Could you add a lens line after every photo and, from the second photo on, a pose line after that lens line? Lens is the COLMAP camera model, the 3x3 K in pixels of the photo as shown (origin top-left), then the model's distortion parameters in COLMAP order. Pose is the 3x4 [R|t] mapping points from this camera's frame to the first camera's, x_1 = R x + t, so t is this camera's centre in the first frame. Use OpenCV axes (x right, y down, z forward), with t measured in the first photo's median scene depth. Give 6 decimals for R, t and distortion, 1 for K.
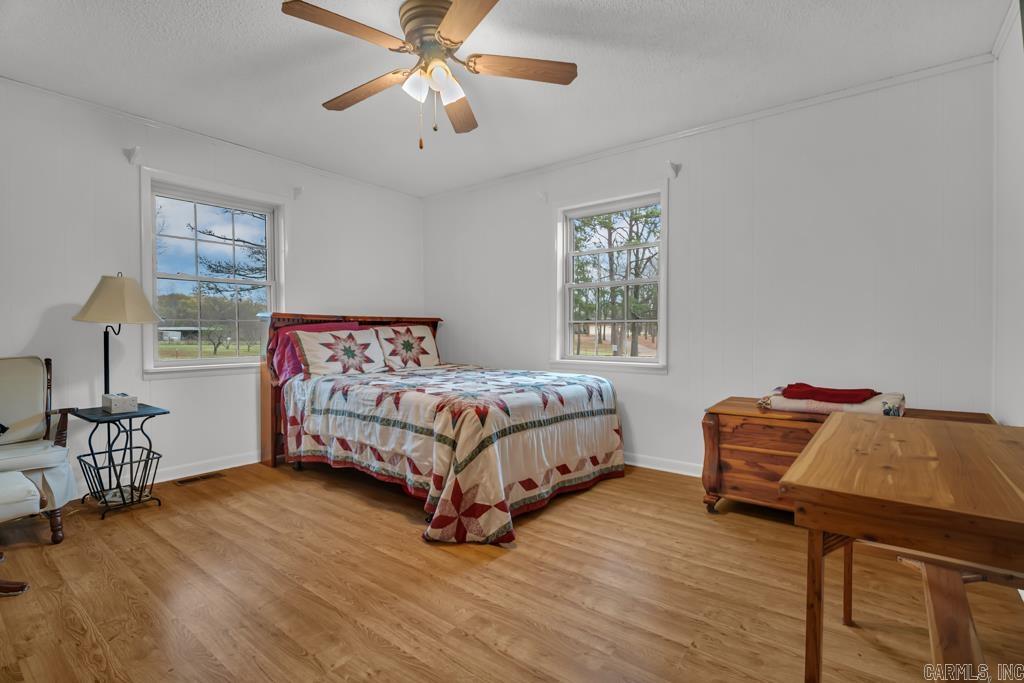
lens RADIAL K [[479.9, 0, 515.4], [0, 479.9, 321.9], [0, 0, 1]] dist [0.003386, -0.009038]
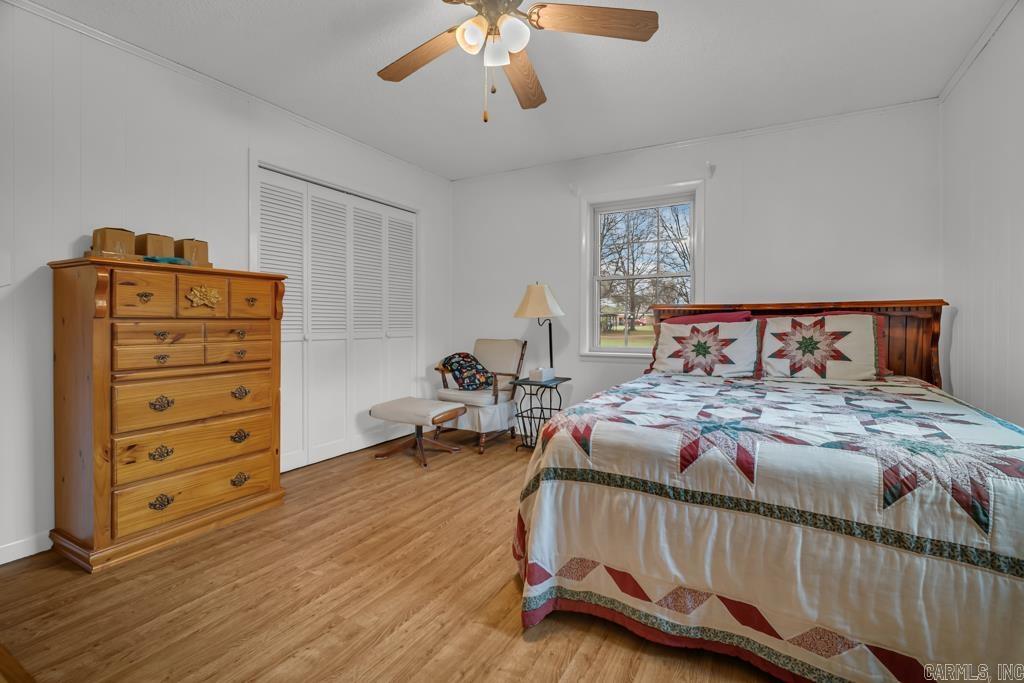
lens RADIAL K [[479.9, 0, 515.4], [0, 479.9, 321.9], [0, 0, 1]] dist [0.003386, -0.009038]
pose [[0.138247, -0.005186, -0.990384, 0.576340], [0.016969, 0.999852, -0.002867, 0.019738], [0.990252, -0.016410, 0.138314, 0.773217]]
